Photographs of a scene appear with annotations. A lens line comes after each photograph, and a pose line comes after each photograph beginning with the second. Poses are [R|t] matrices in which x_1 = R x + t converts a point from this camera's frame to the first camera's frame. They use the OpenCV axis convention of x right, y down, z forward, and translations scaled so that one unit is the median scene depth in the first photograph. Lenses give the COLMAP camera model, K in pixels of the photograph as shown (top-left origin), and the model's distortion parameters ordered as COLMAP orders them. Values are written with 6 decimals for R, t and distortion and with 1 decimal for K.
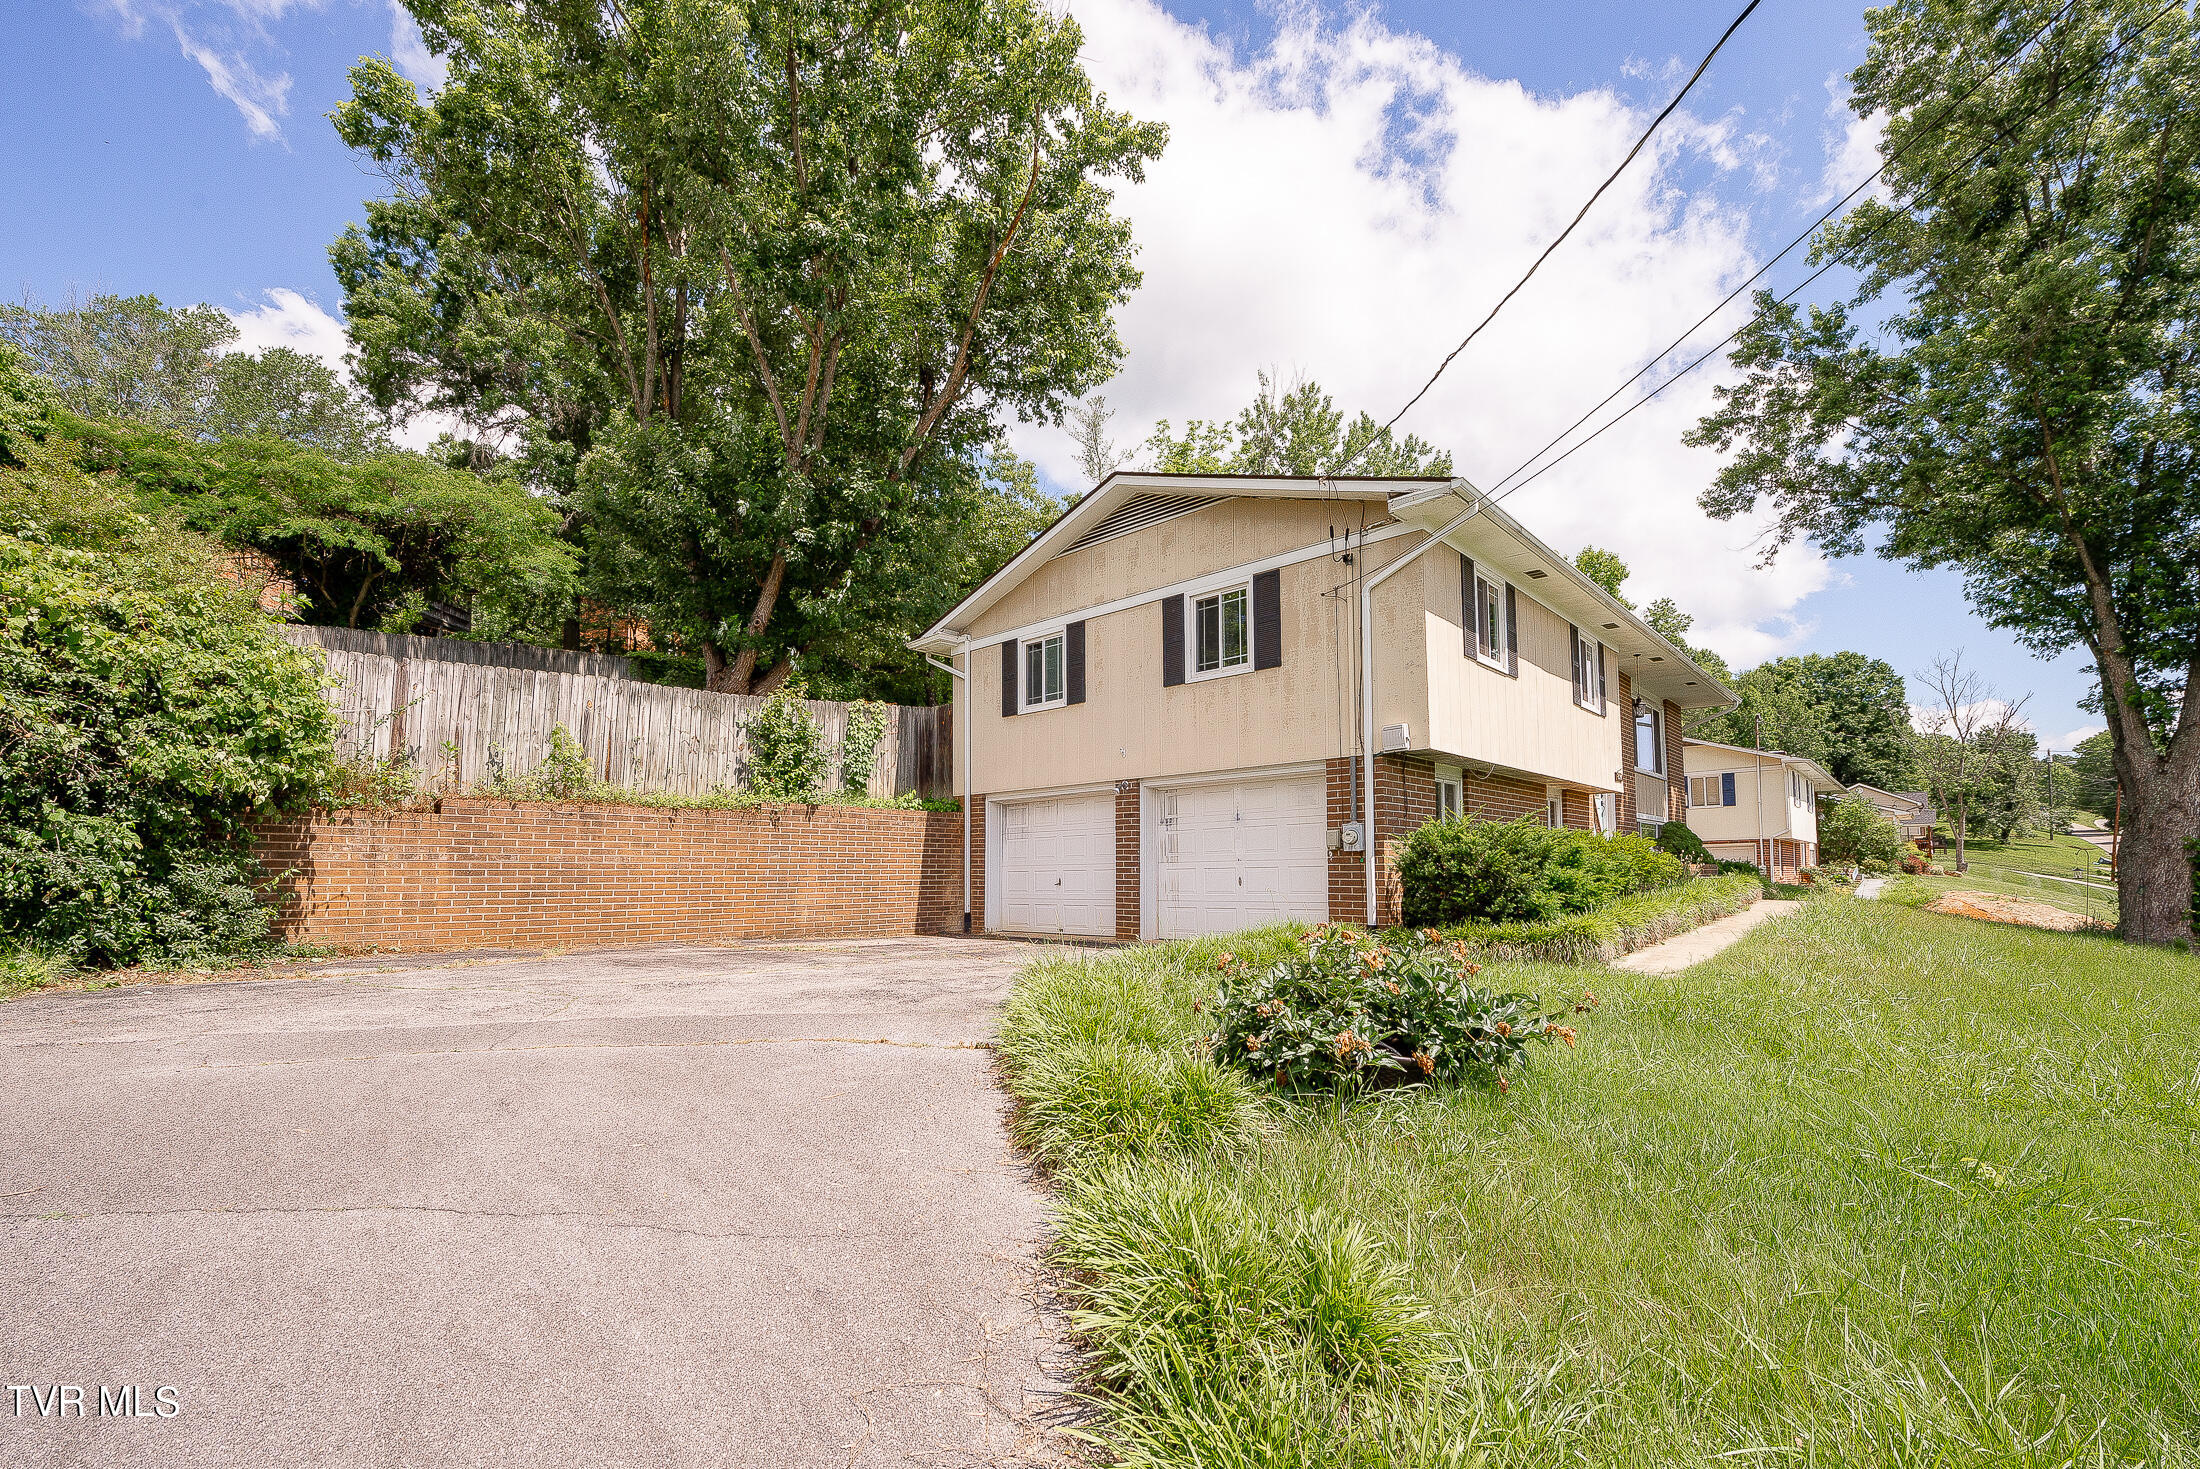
lens RADIAL K [[910.9, 0, 1089.0], [0, 910.9, 743.2], [0, 0, 1]] dist [-0.011230, 0.000307]
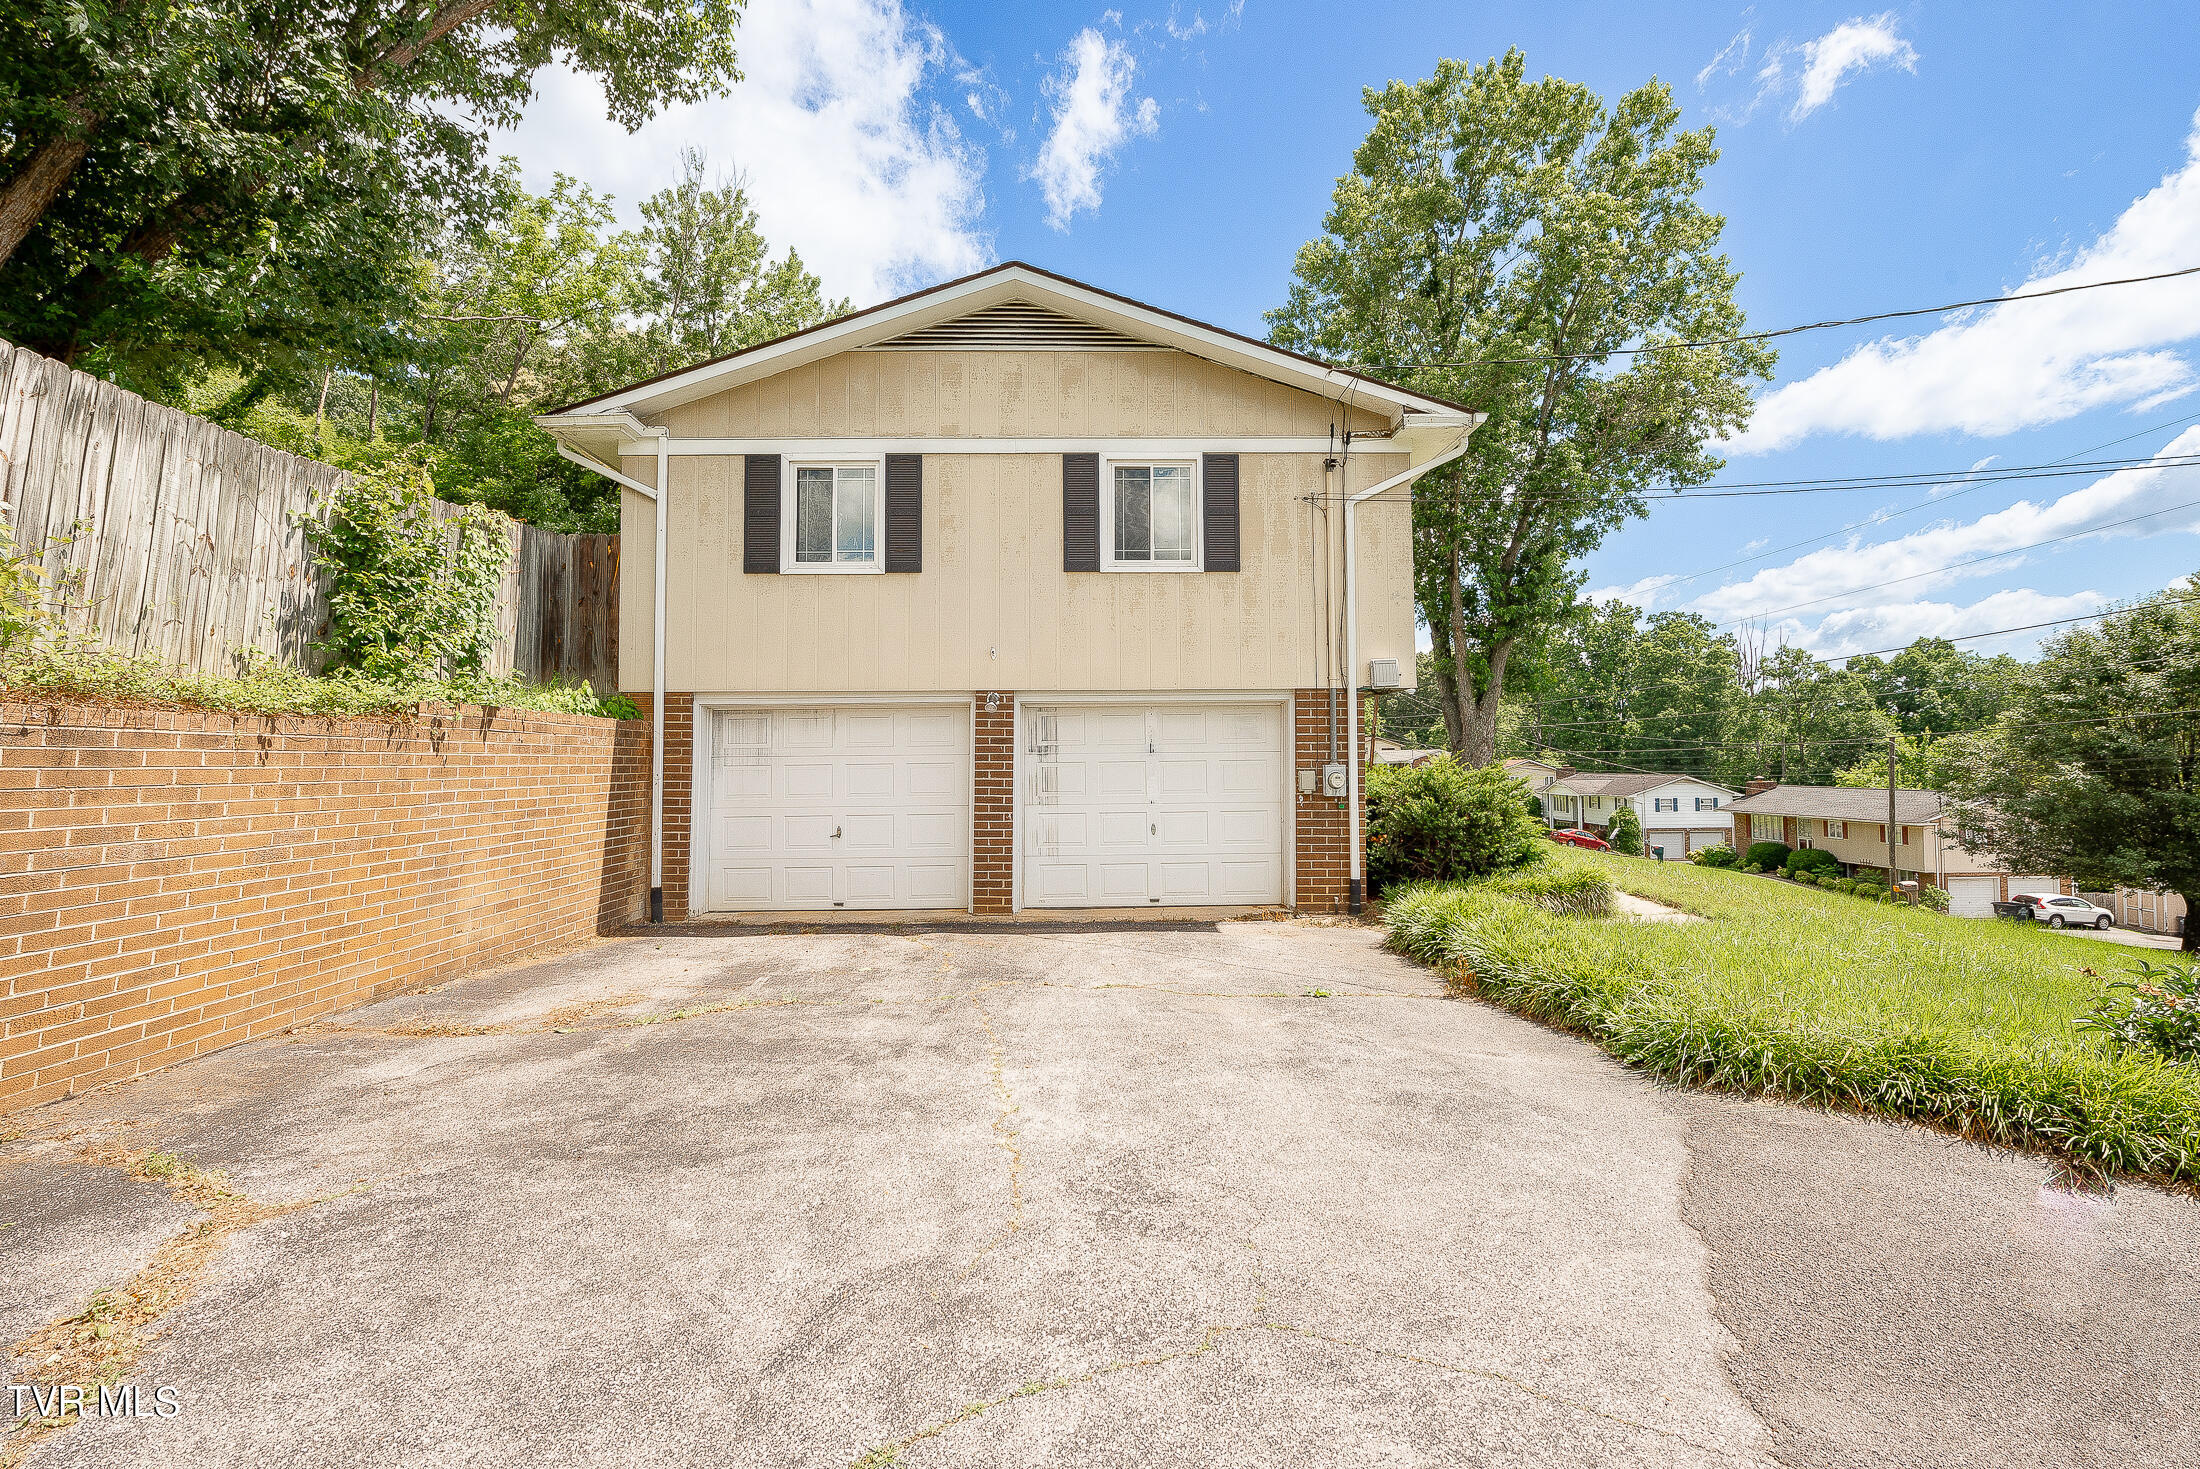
lens RADIAL K [[991.4, 0, 1100.5], [0, 991.4, 654.7], [0, 0, 1]] dist [-0.000951, -0.000365]
pose [[0.717505, 0.078738, 0.692089, -0.440986], [-0.098578, 0.995068, -0.011010, 0.011968], [-0.689543, -0.060325, 0.721728, 0.374978]]
